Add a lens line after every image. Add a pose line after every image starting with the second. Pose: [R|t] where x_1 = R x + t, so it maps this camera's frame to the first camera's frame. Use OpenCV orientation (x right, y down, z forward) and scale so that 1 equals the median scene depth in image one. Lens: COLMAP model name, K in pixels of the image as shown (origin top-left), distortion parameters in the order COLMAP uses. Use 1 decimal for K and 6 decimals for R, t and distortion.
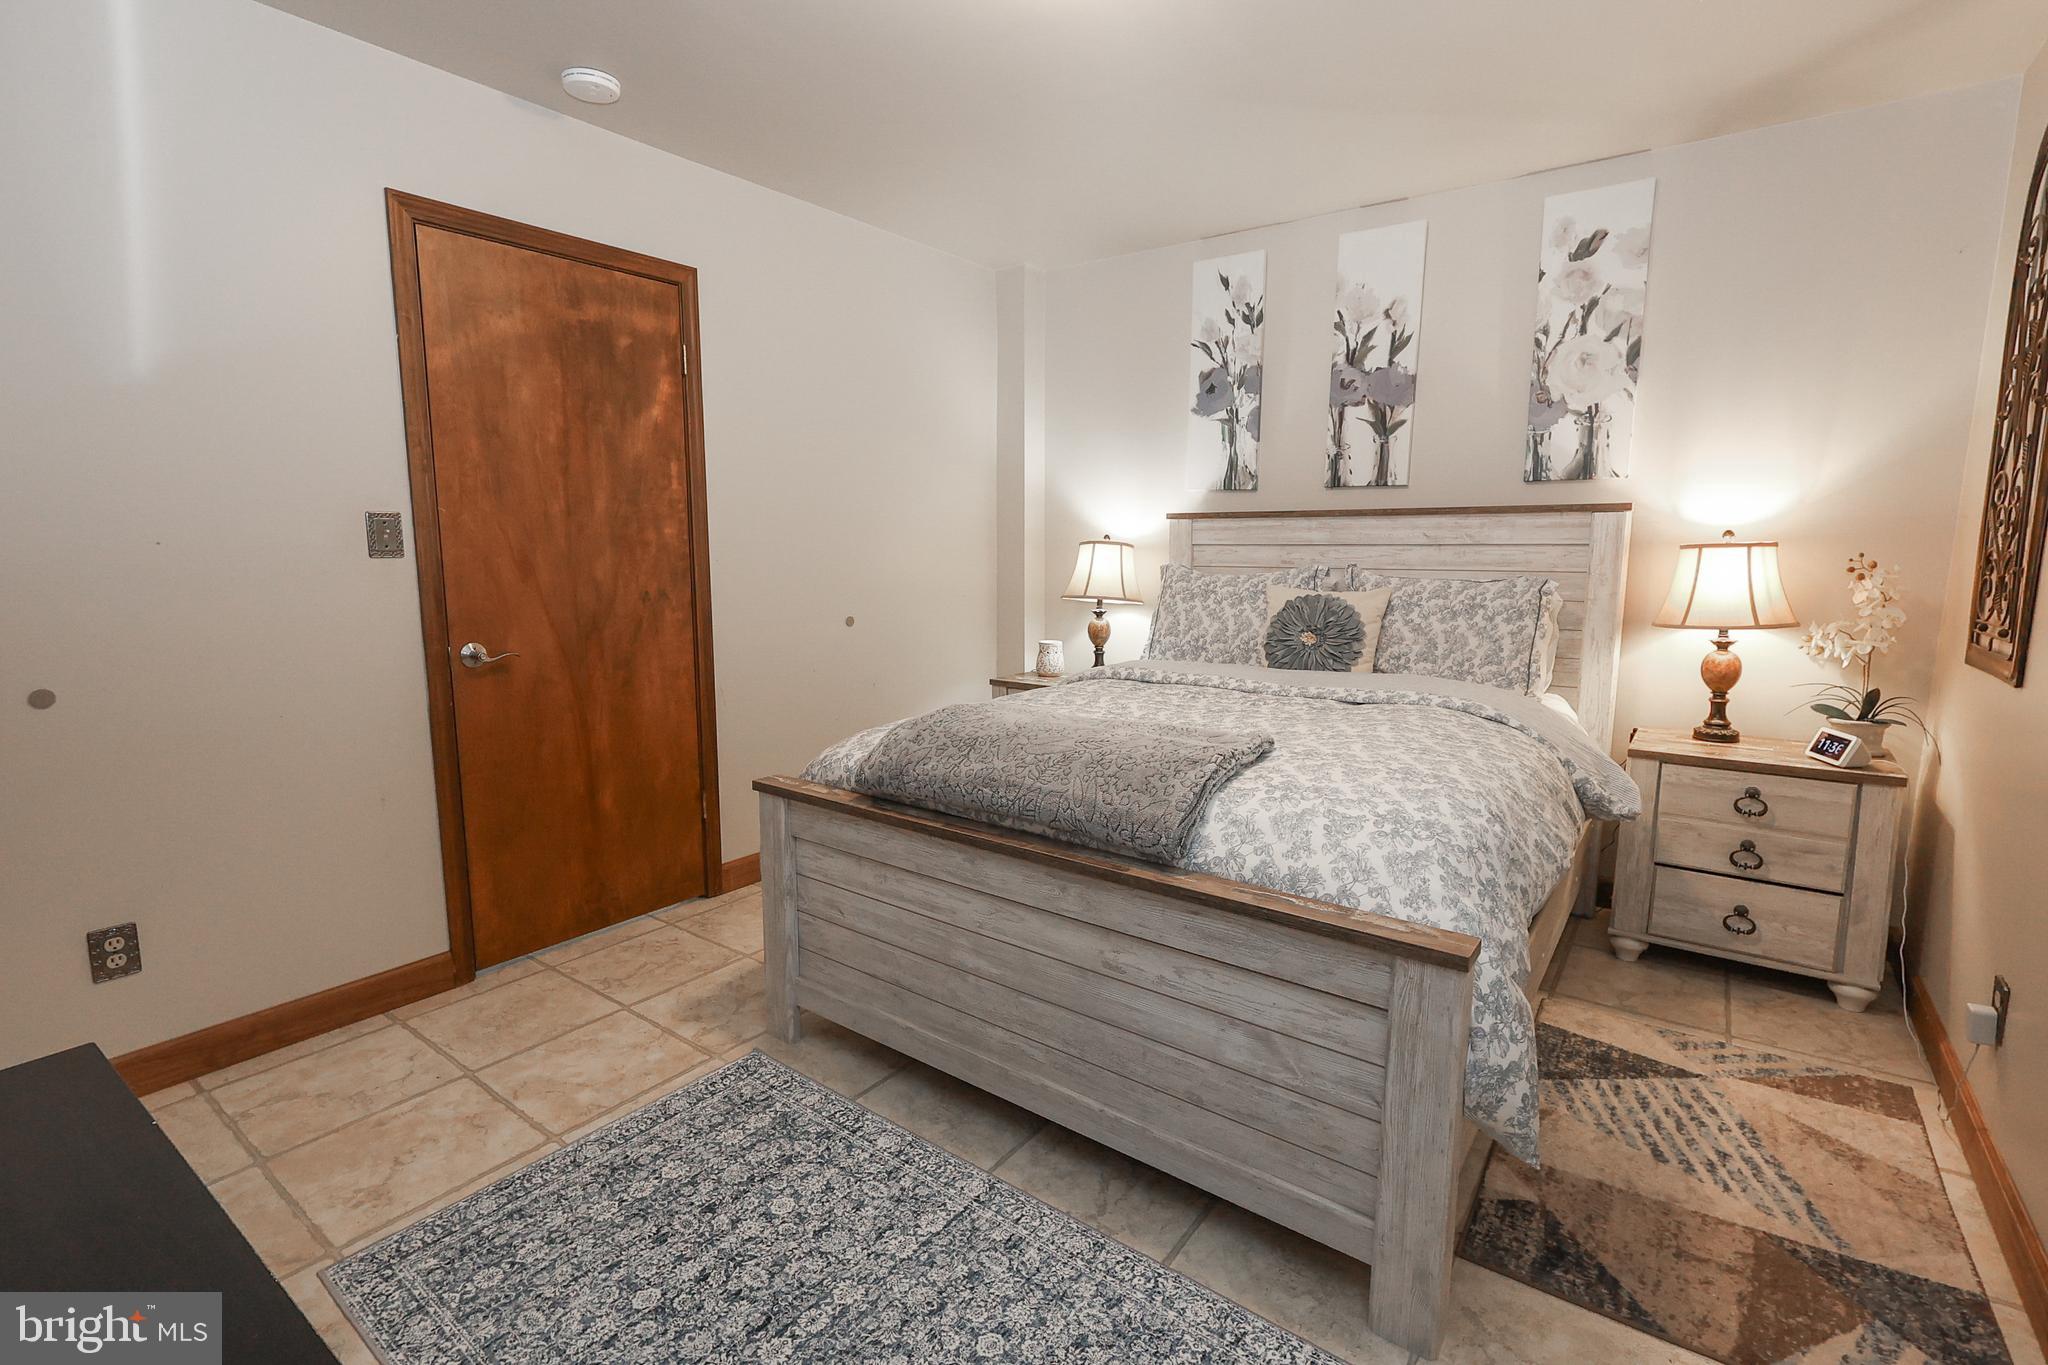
lens RADIAL K [[940.5, 0, 1019.8], [0, 940.5, 677.3], [0, 0, 1]] dist [-0.004523, -0.000633]
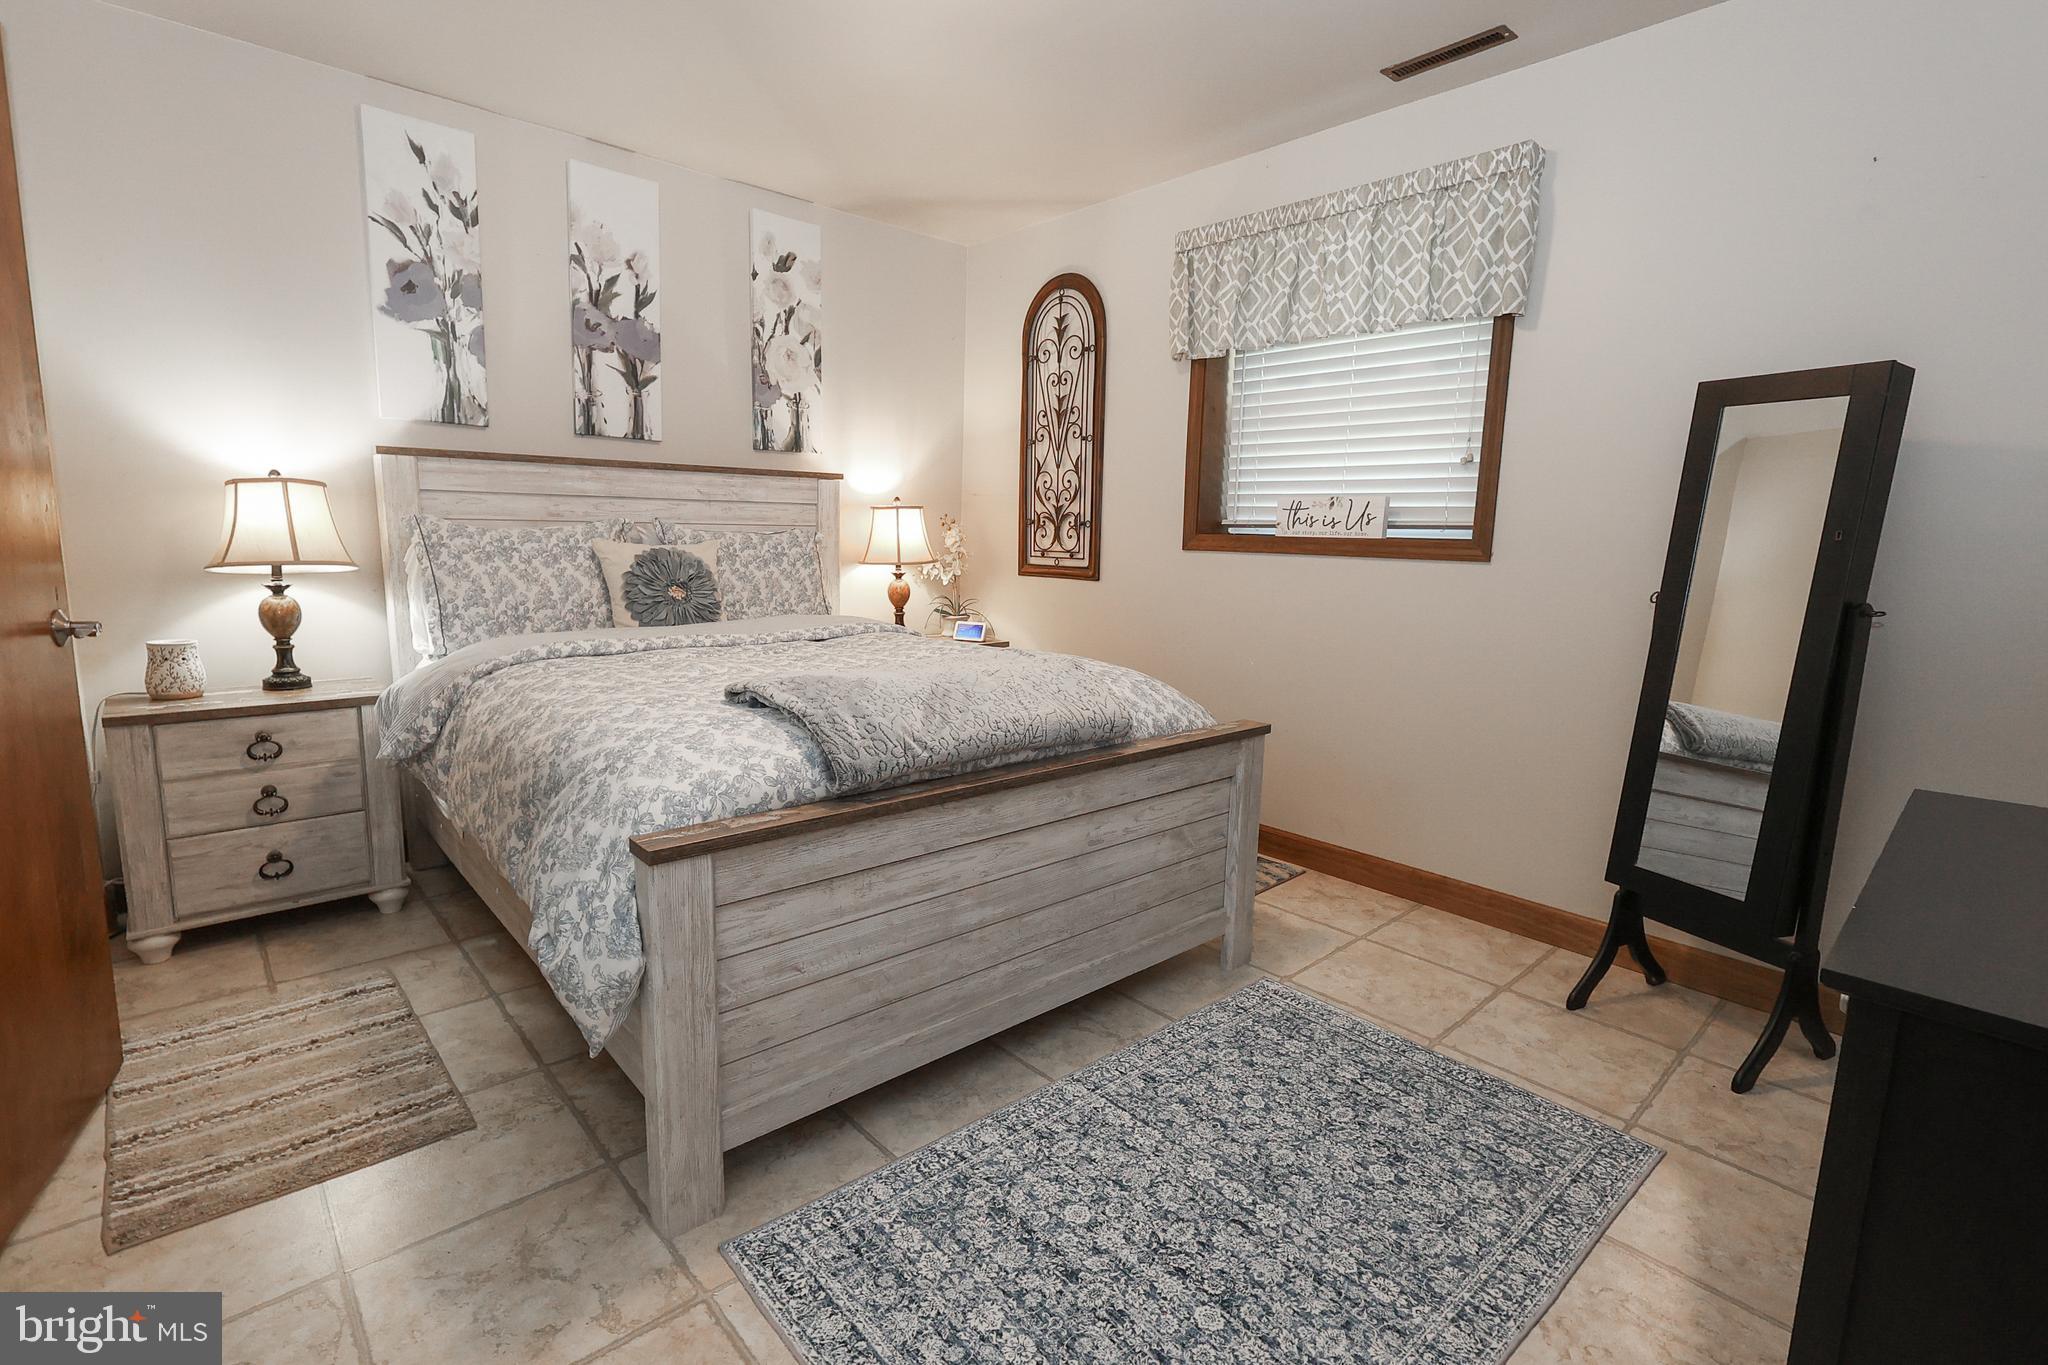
lens RADIAL K [[940.5, 0, 1019.5], [0, 940.5, 678.9], [0, 0, 1]] dist [-0.004523, -0.000633]
pose [[0.195564, -0.149882, 0.969170, -0.593510], [0.117113, 0.984749, 0.128659, -0.037151], [-0.973673, 0.088341, 0.210134, 0.457911]]
